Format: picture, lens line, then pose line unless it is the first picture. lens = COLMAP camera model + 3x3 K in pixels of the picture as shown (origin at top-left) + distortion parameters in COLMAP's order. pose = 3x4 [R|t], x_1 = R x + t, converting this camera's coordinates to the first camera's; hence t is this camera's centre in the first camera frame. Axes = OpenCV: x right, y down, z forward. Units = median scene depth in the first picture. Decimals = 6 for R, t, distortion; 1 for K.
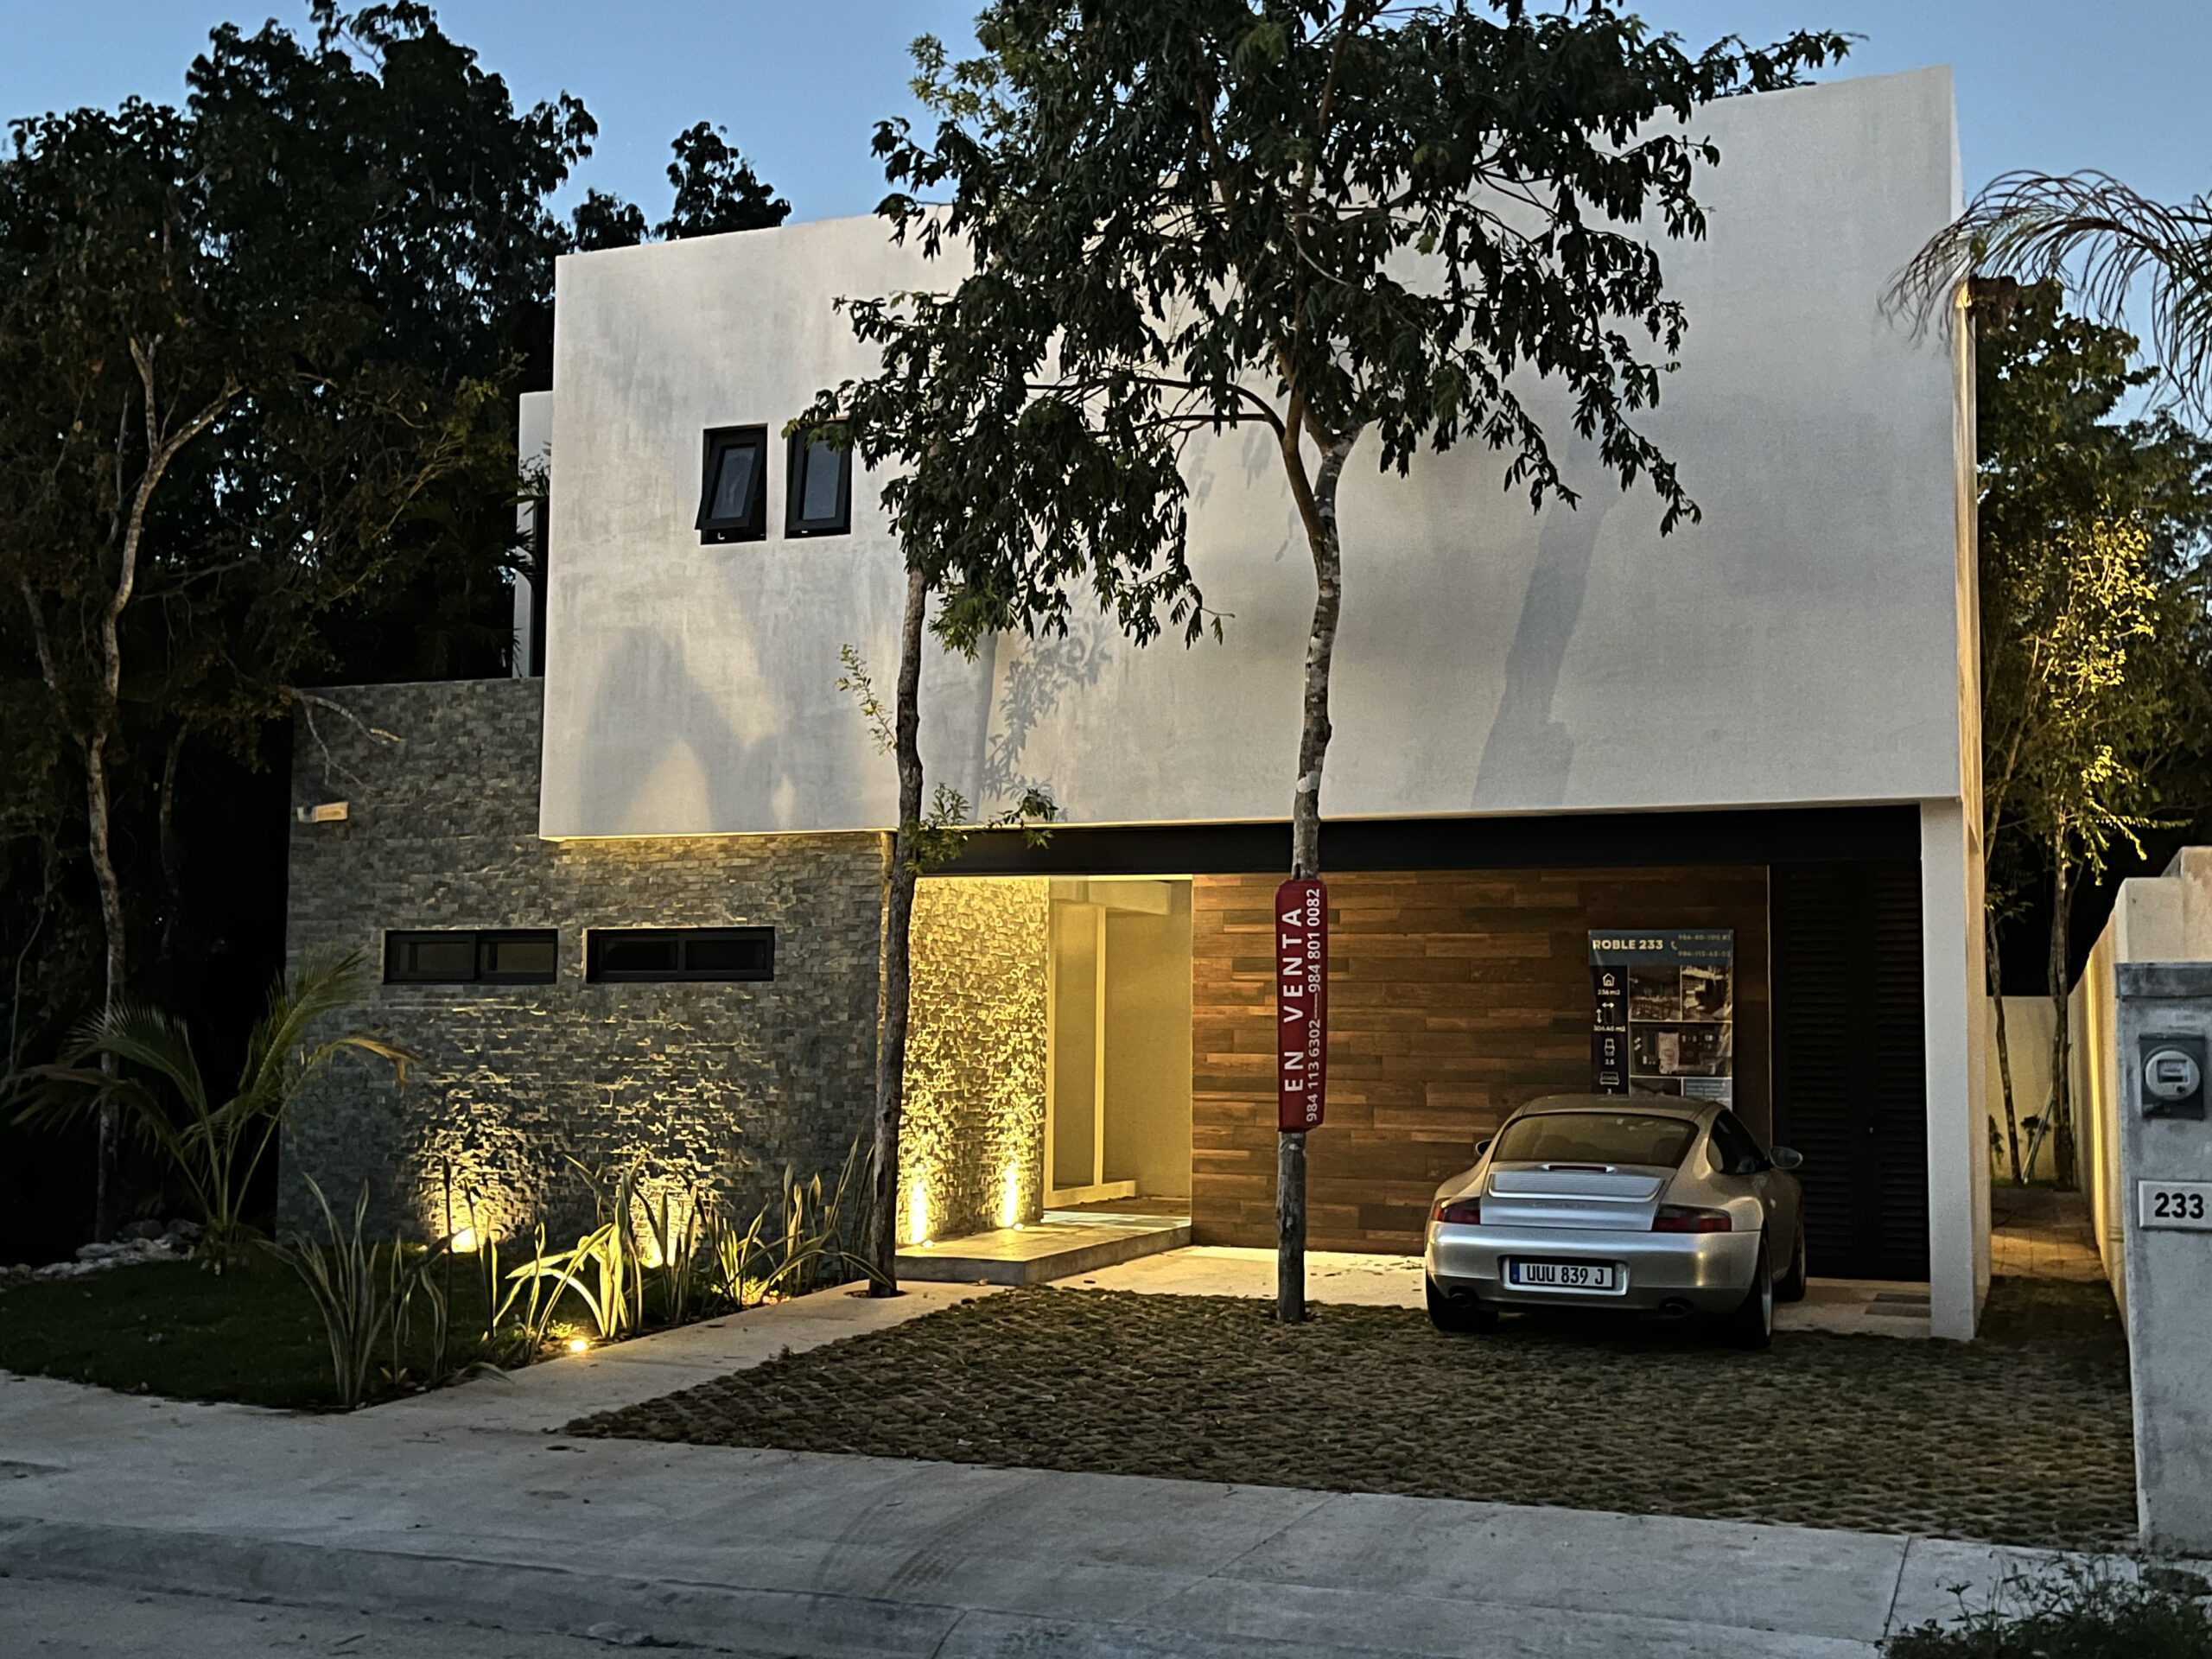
lens RADIAL K [[2256.8, 0, 1110.6], [0, 2256.8, 829.3], [0, 0, 1]] dist [0.002379, 0.000000]
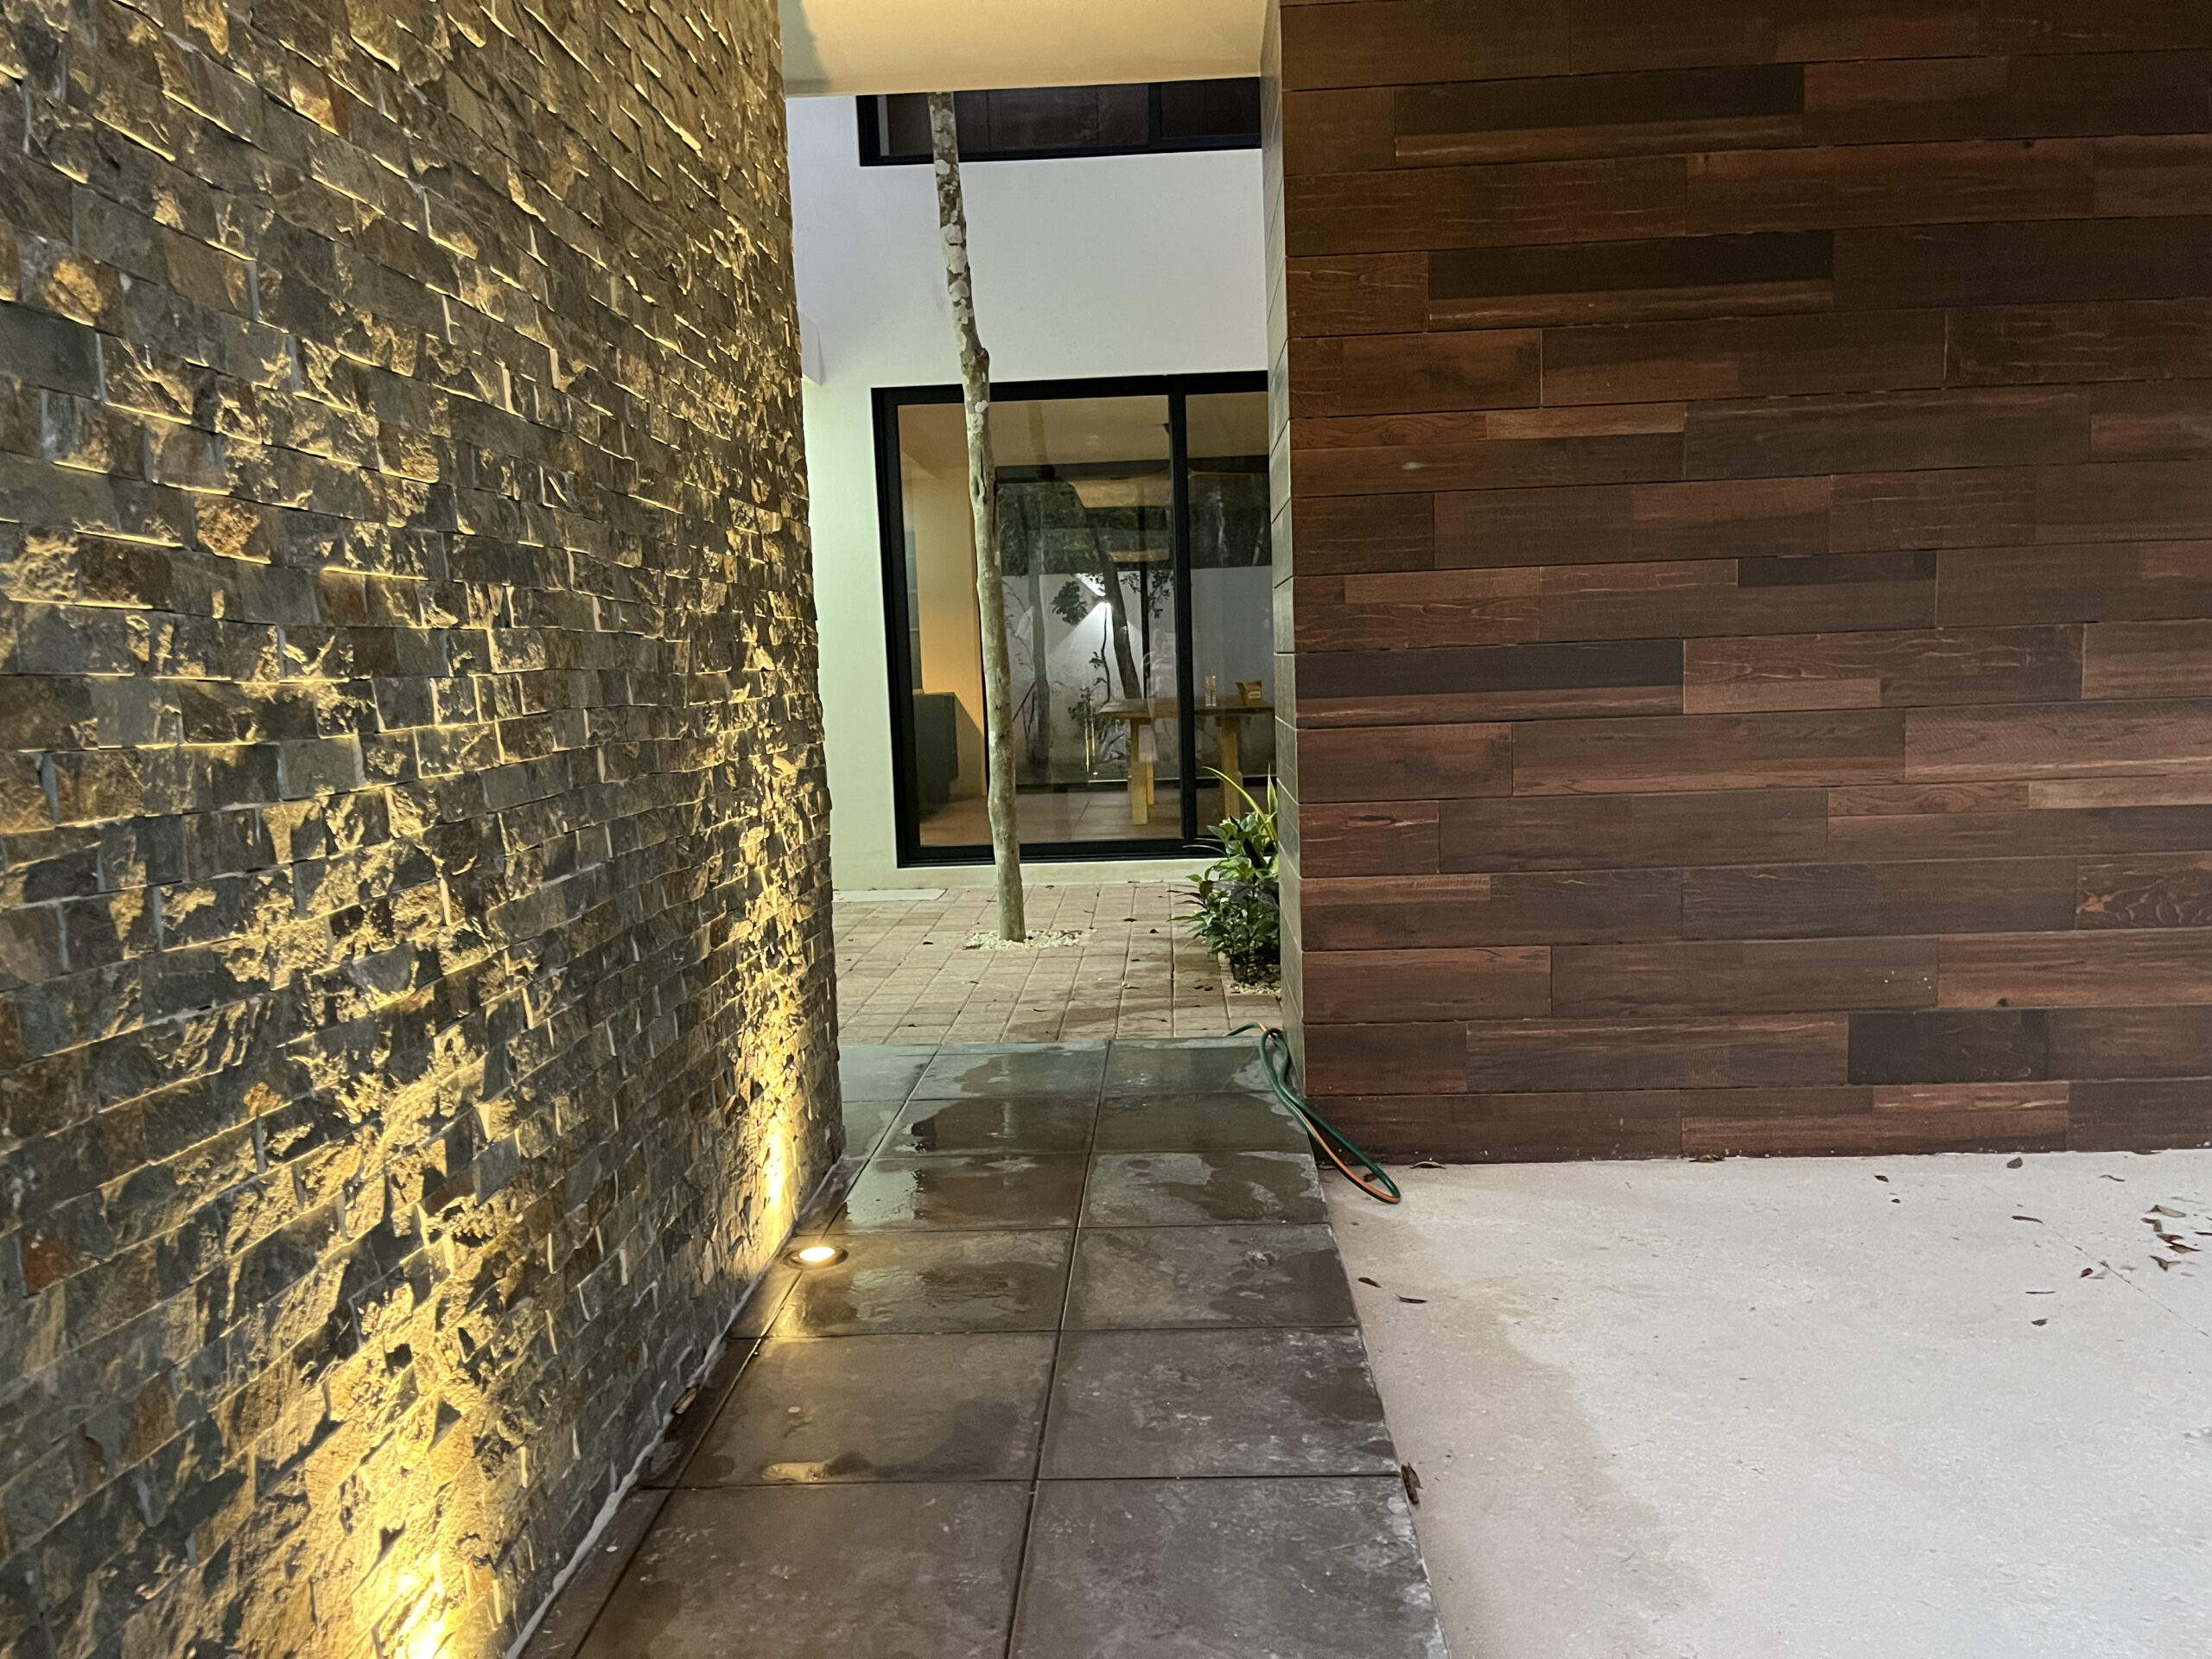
lens RADIAL K [[1670.3, 0, 1108.2], [0, 1670.3, 846.2], [0, 0, 1]] dist [0.016197, 0.002556]
pose [[0.943780, -0.085323, 0.319374, -0.067199], [0.019557, 0.978836, 0.203707, 0.091843], [-0.329996, -0.186009, 0.925475, 0.821472]]
